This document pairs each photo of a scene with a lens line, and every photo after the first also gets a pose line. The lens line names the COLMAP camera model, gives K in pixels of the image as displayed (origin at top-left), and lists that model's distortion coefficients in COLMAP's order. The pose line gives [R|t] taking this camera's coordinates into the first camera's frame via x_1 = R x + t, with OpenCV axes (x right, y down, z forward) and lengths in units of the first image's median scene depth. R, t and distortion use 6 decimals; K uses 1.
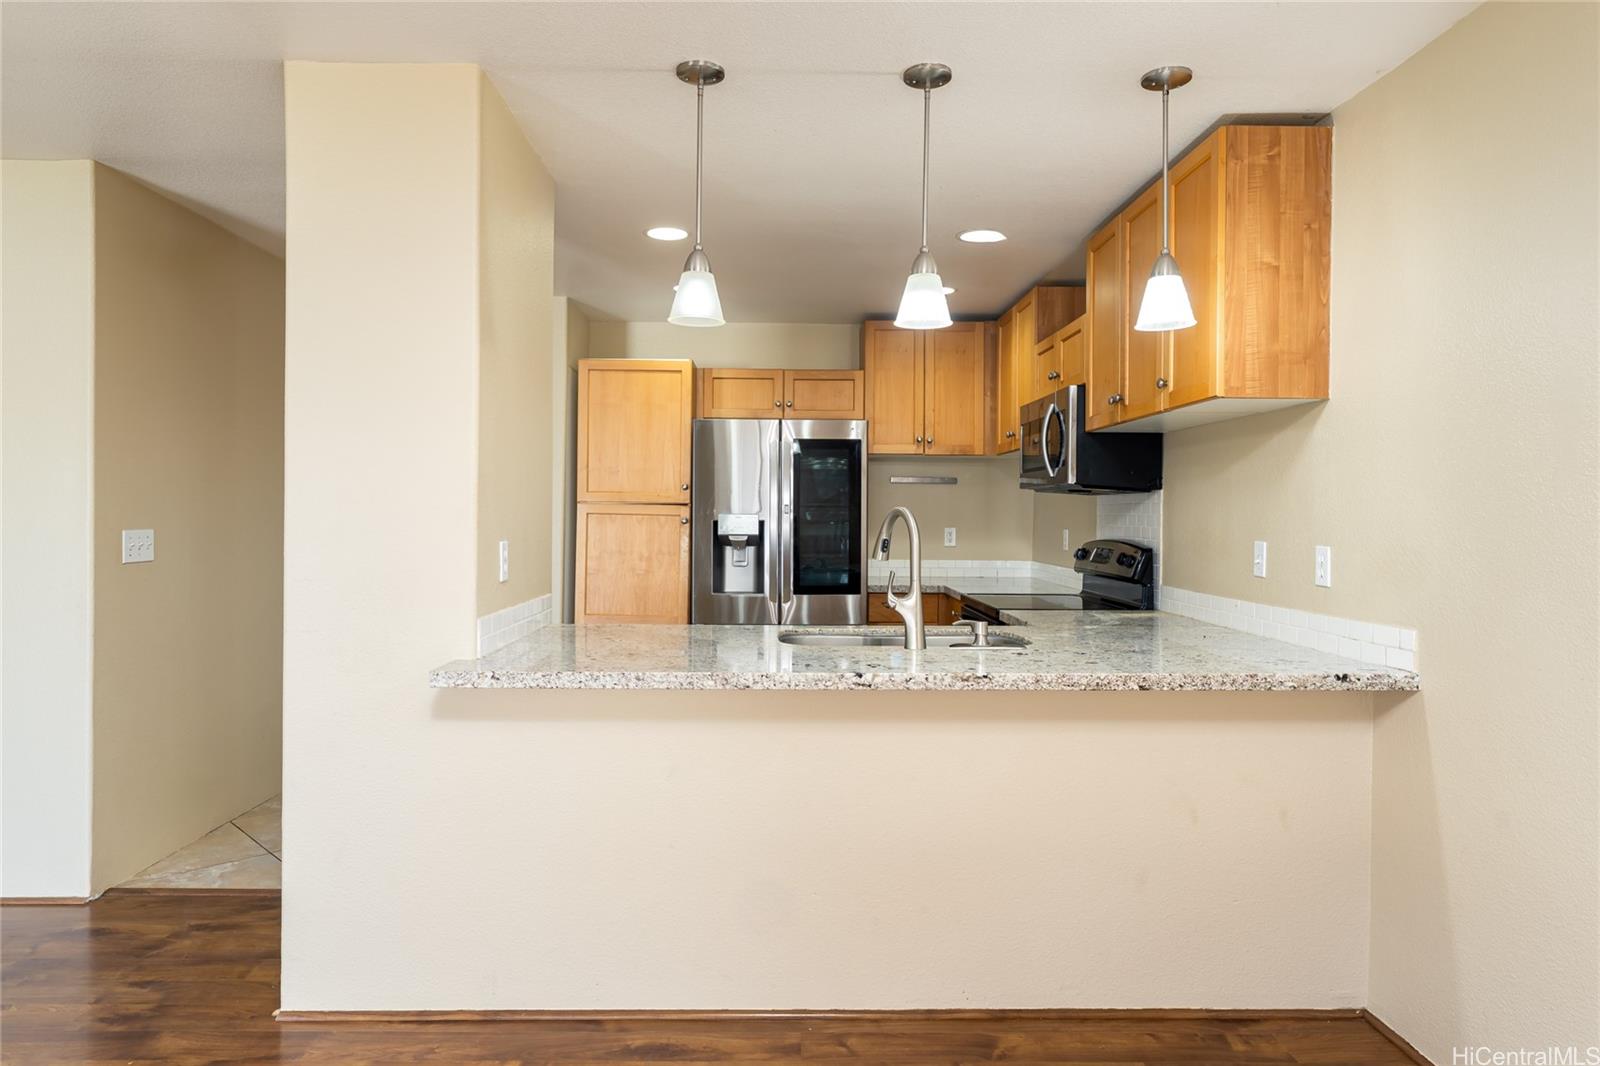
lens RADIAL K [[954.8, 0, 795.4], [0, 954.8, 520.4], [0, 0, 1]] dist [0.002505, 0.001867]
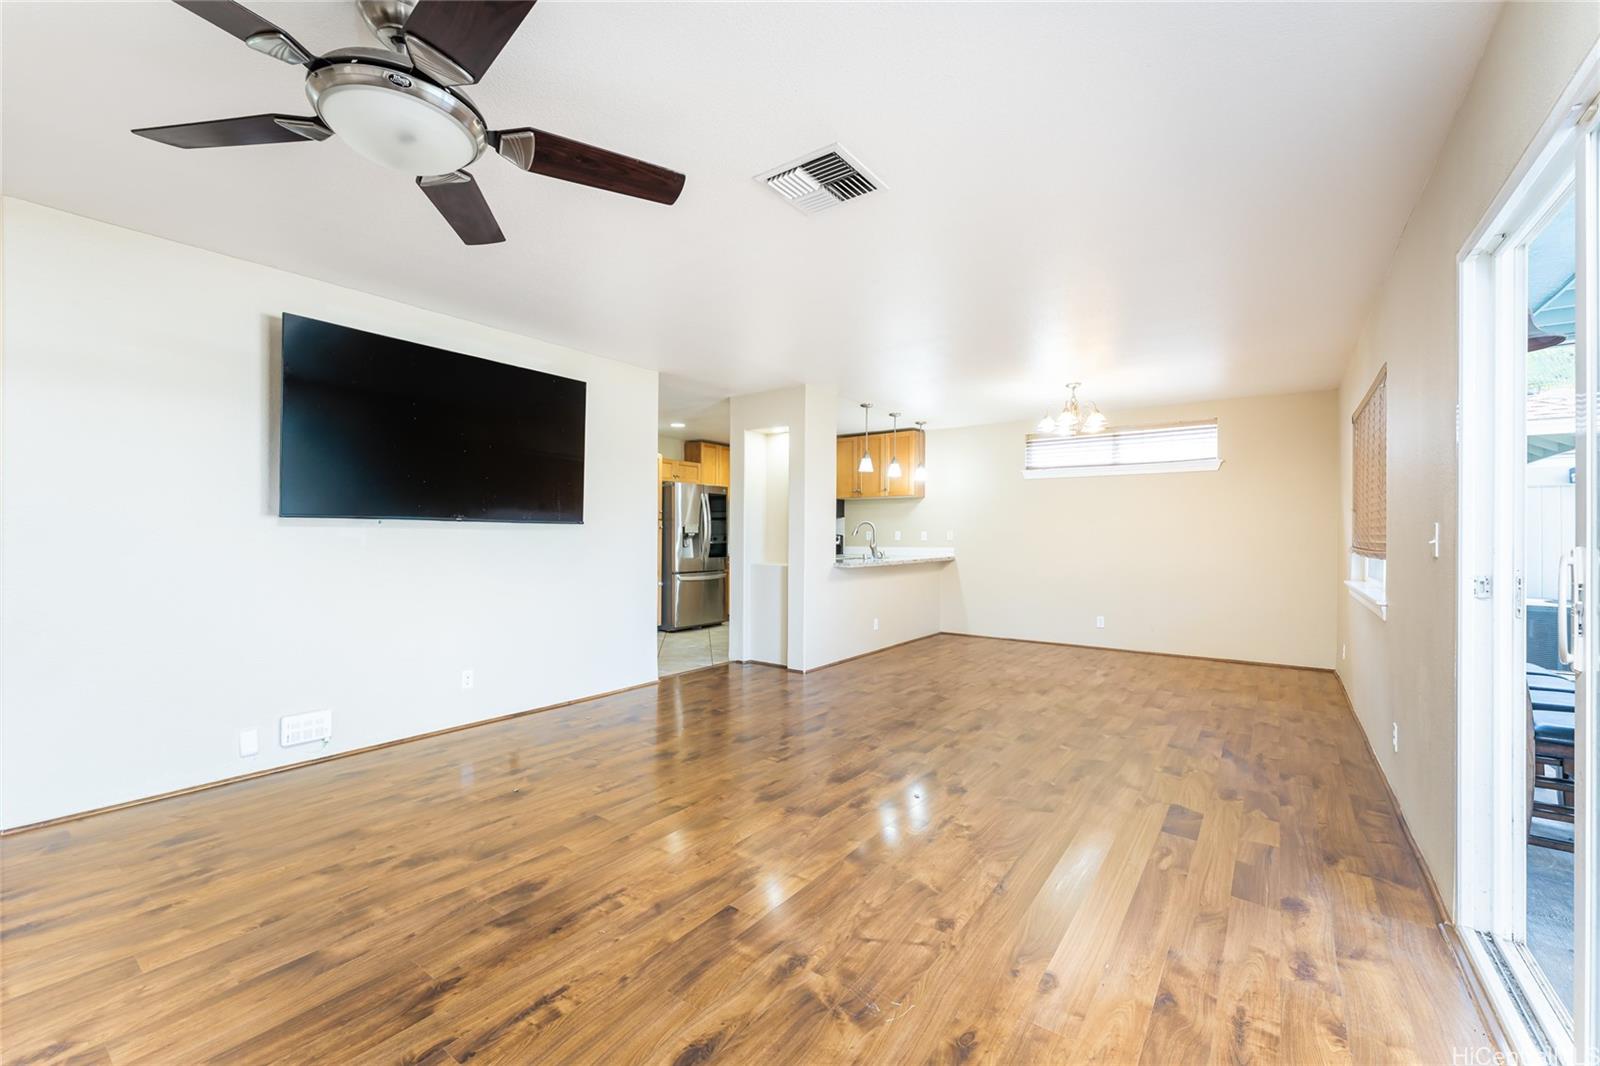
lens RADIAL K [[655.2, 0, 796.5], [0, 655.2, 531.5], [0, 0, 1]] dist [-0.003540, -0.000298]
pose [[0.597323, -0.001075, 0.802000, -1.812400], [0.000722, 0.999999, 0.000803, 0.022496], [-0.802000, 0.000100, 0.597323, -0.253727]]
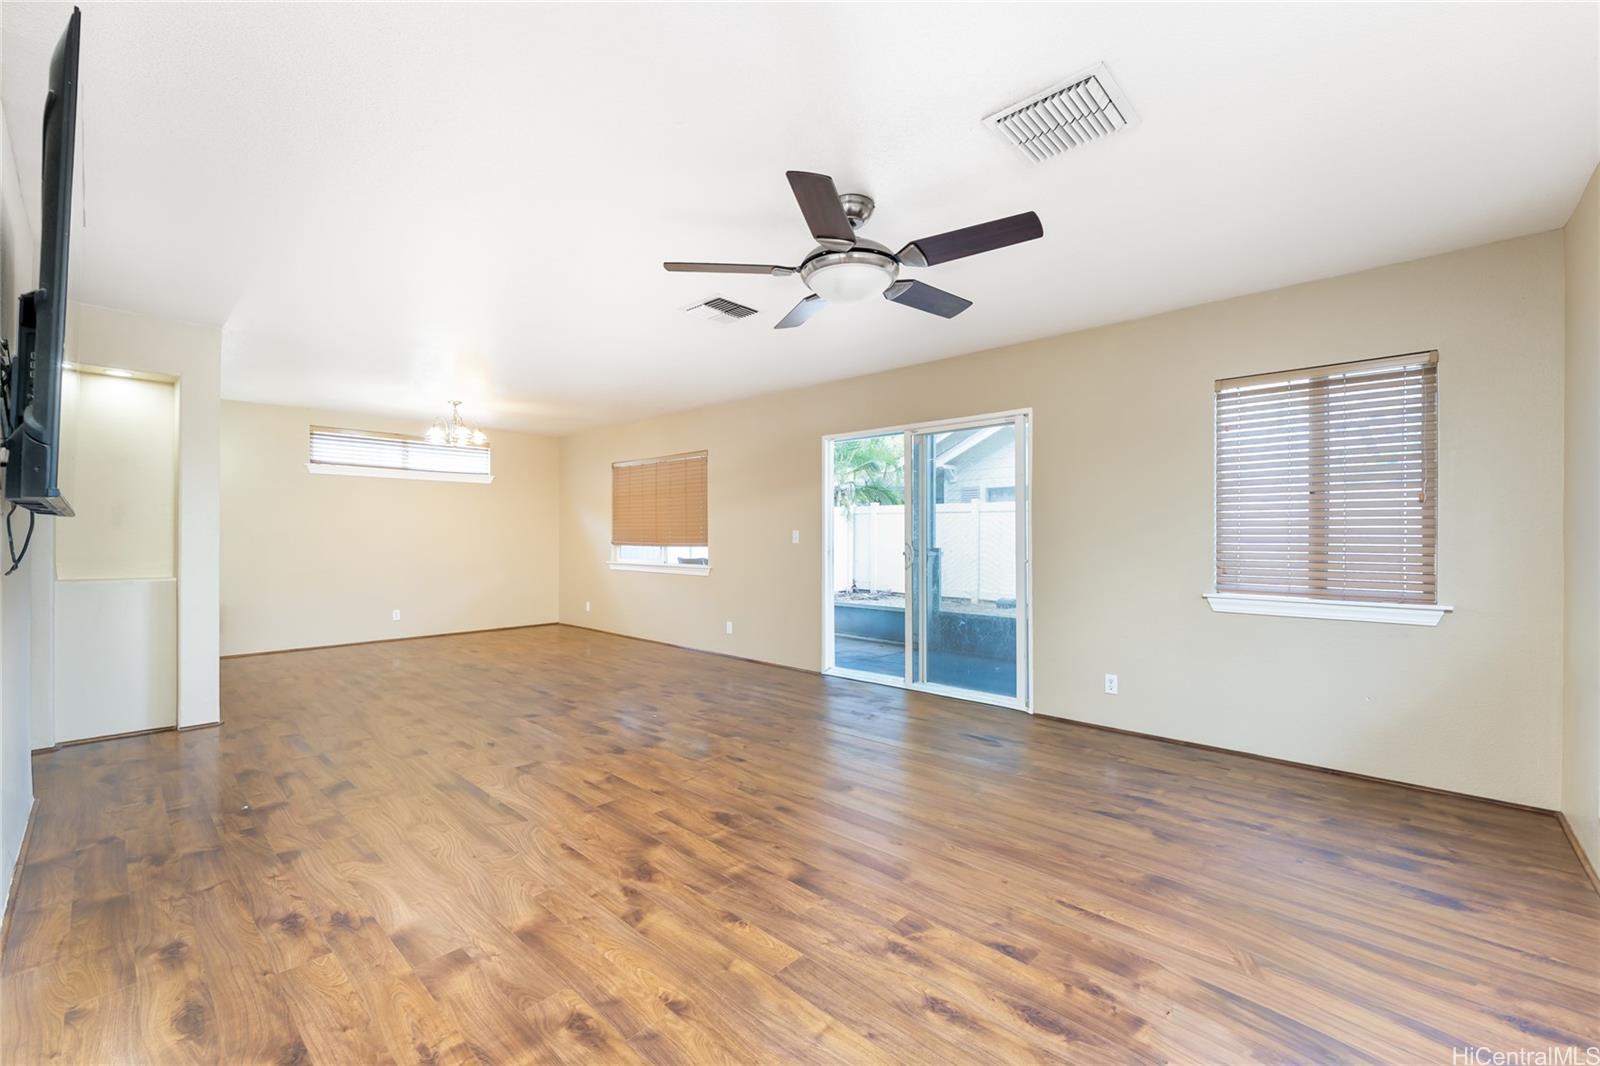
lens RADIAL K [[655.2, 0, 800.3], [0, 655.2, 532.1], [0, 0, 1]] dist [-0.003540, -0.000298]
pose [[-0.730346, -0.005815, 0.683053, -2.097344], [-0.006149, 0.999979, 0.001938, 0.016850], [-0.683050, -0.002785, -0.730366, 0.951776]]
